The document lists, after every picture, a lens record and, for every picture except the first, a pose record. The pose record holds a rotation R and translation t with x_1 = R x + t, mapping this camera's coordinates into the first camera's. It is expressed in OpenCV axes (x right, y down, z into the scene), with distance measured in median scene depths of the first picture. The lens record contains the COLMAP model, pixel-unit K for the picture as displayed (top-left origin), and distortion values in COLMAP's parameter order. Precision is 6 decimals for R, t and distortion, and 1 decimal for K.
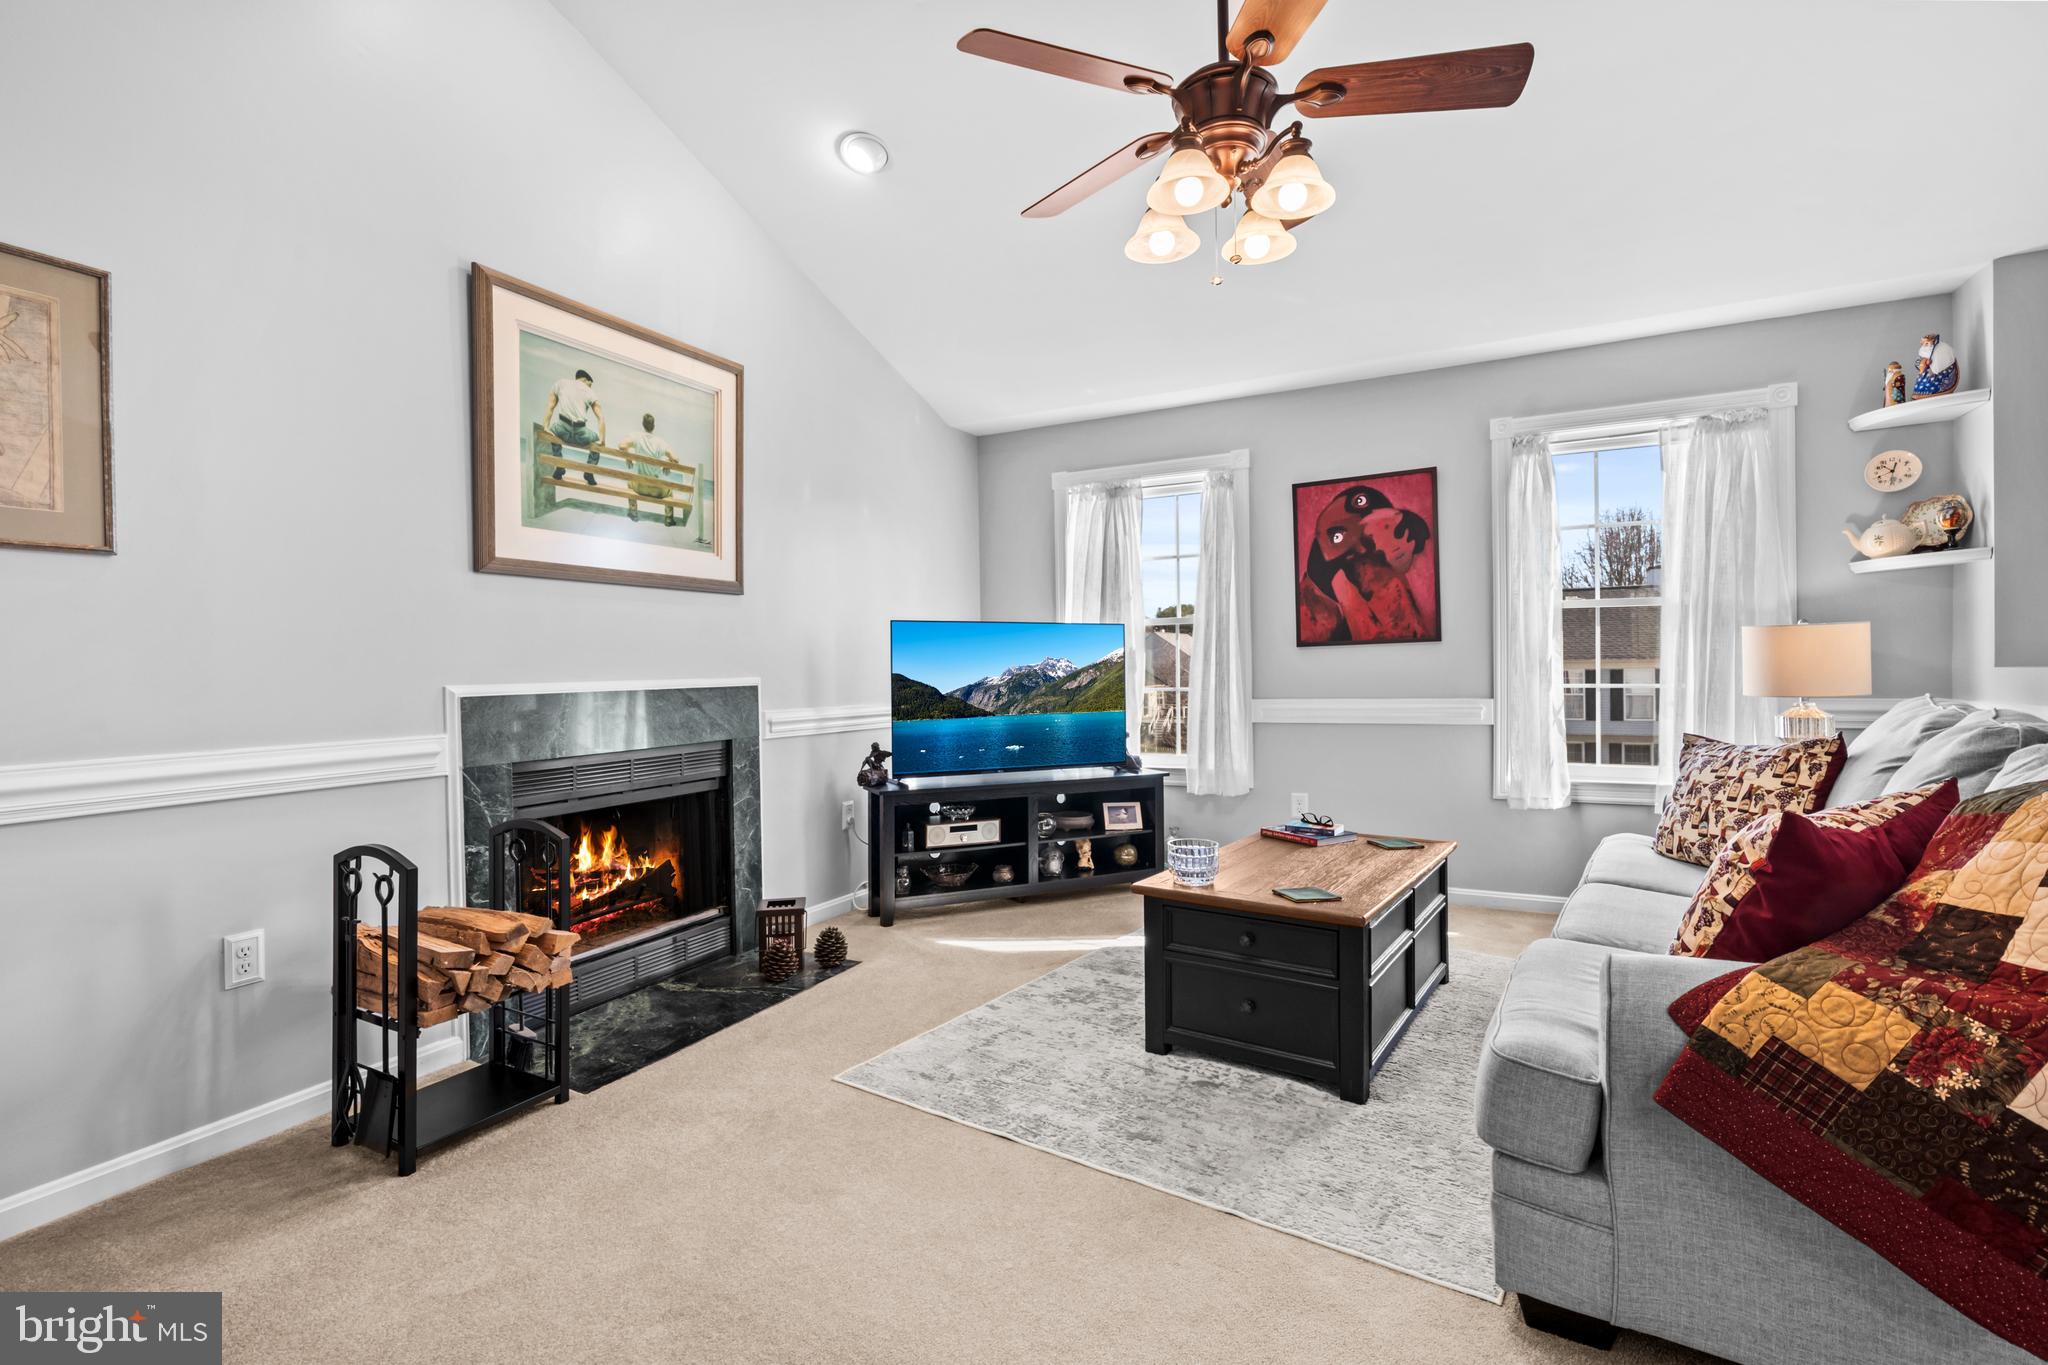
lens RADIAL K [[950.3, 0, 1023.0], [0, 950.3, 675.4], [0, 0, 1]] dist [0.001379, 0.000246]
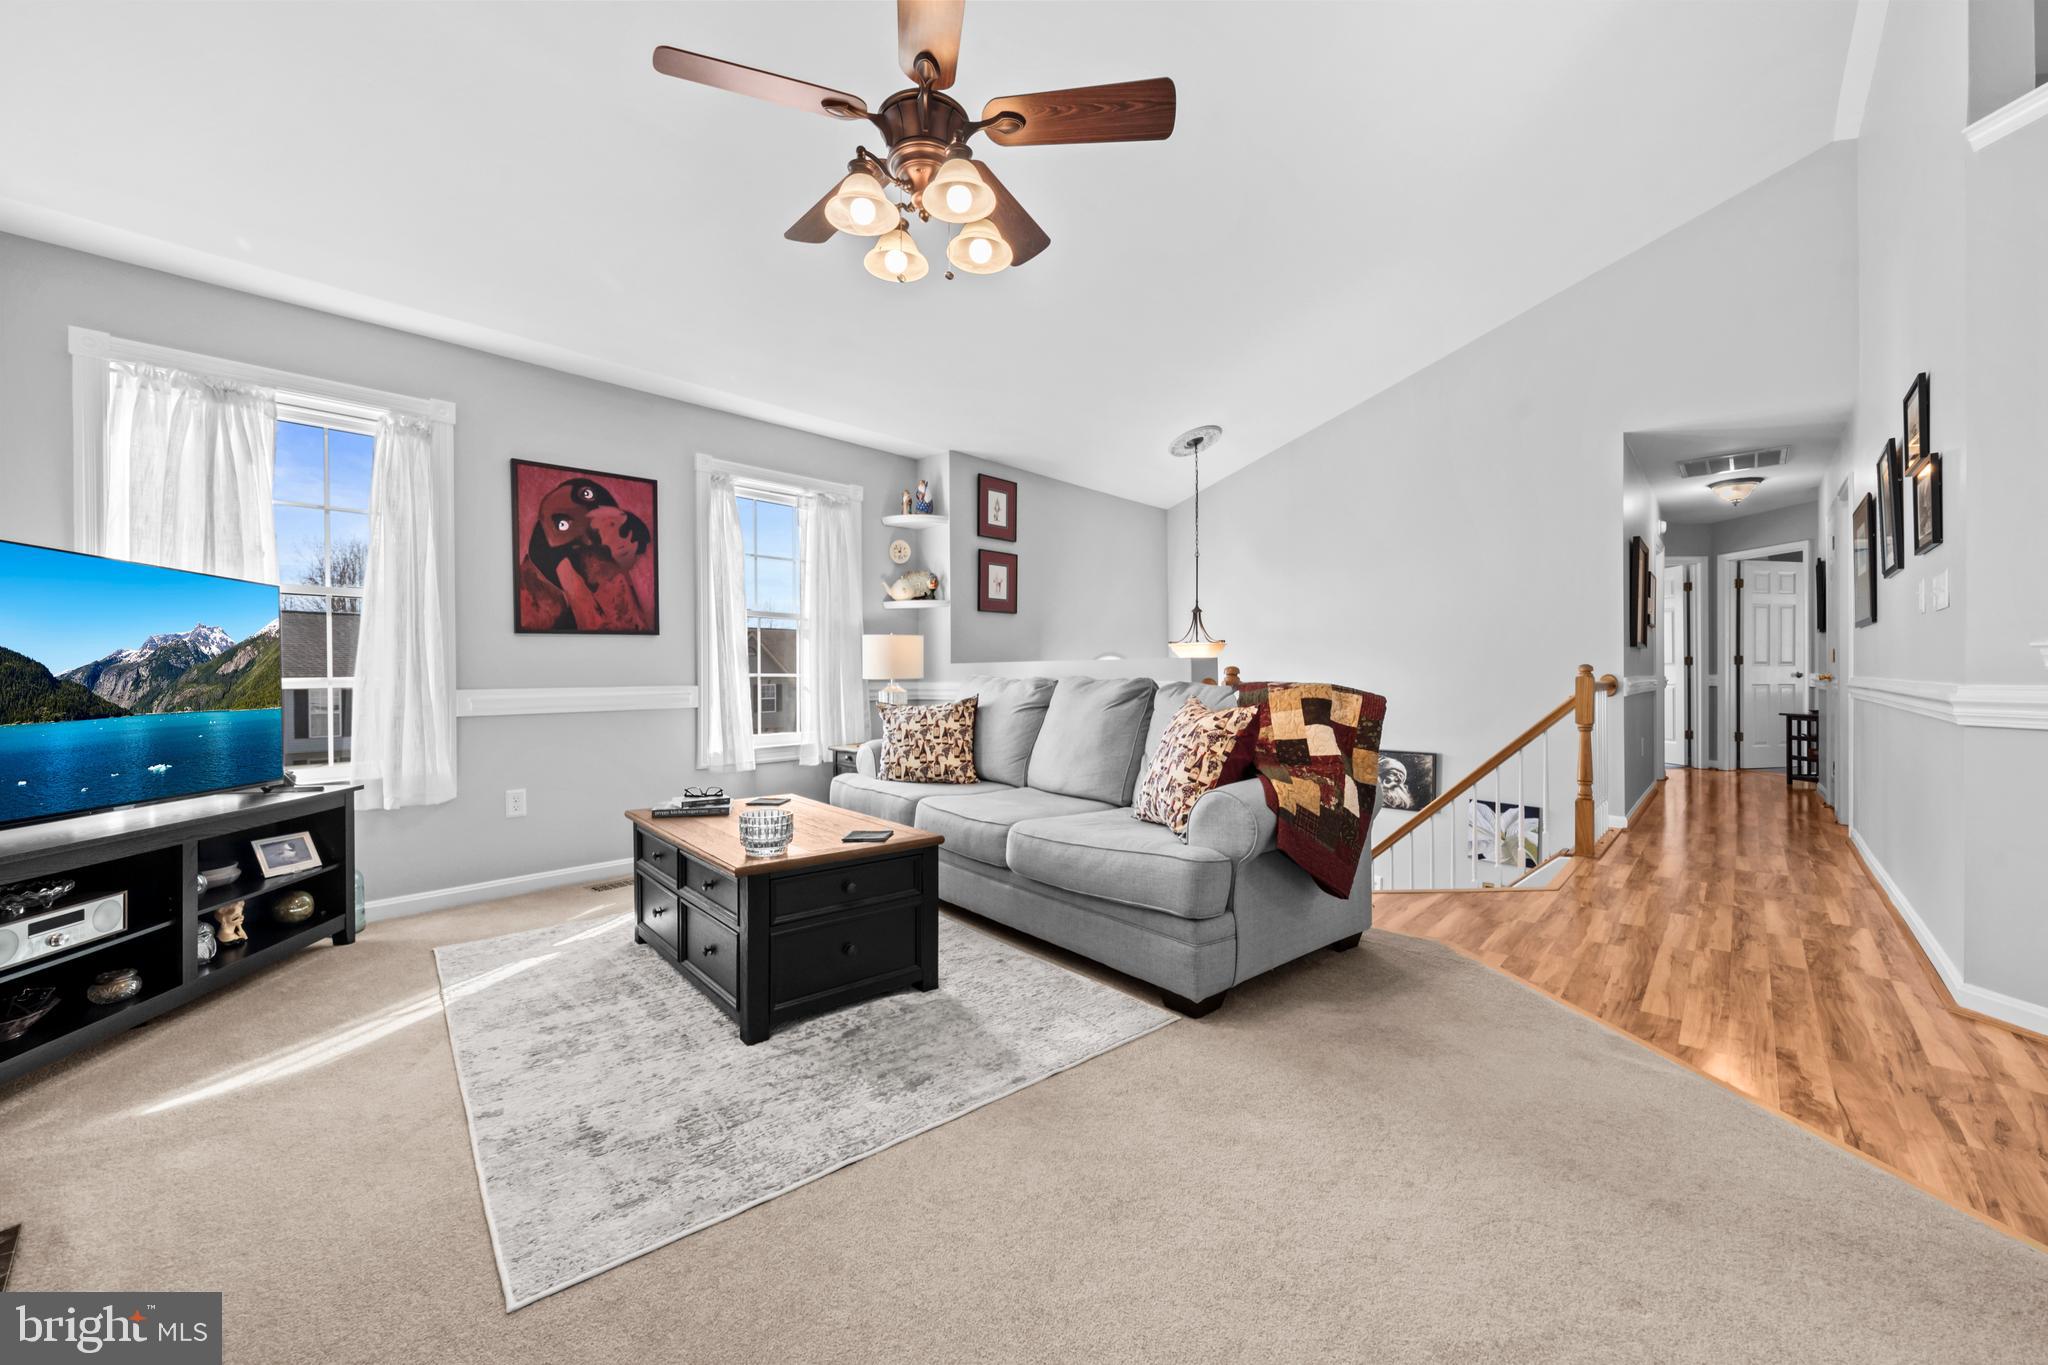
lens RADIAL K [[784.7, 0, 1016.2], [0, 784.7, 674.9], [0, 0, 1]] dist [-0.005047, 0.000033]
pose [[0.269669, 0.011814, 0.962881, -0.343480], [0.010528, 0.999829, -0.015215, 0.030237], [-0.962896, 0.014240, 0.269498, 0.340822]]
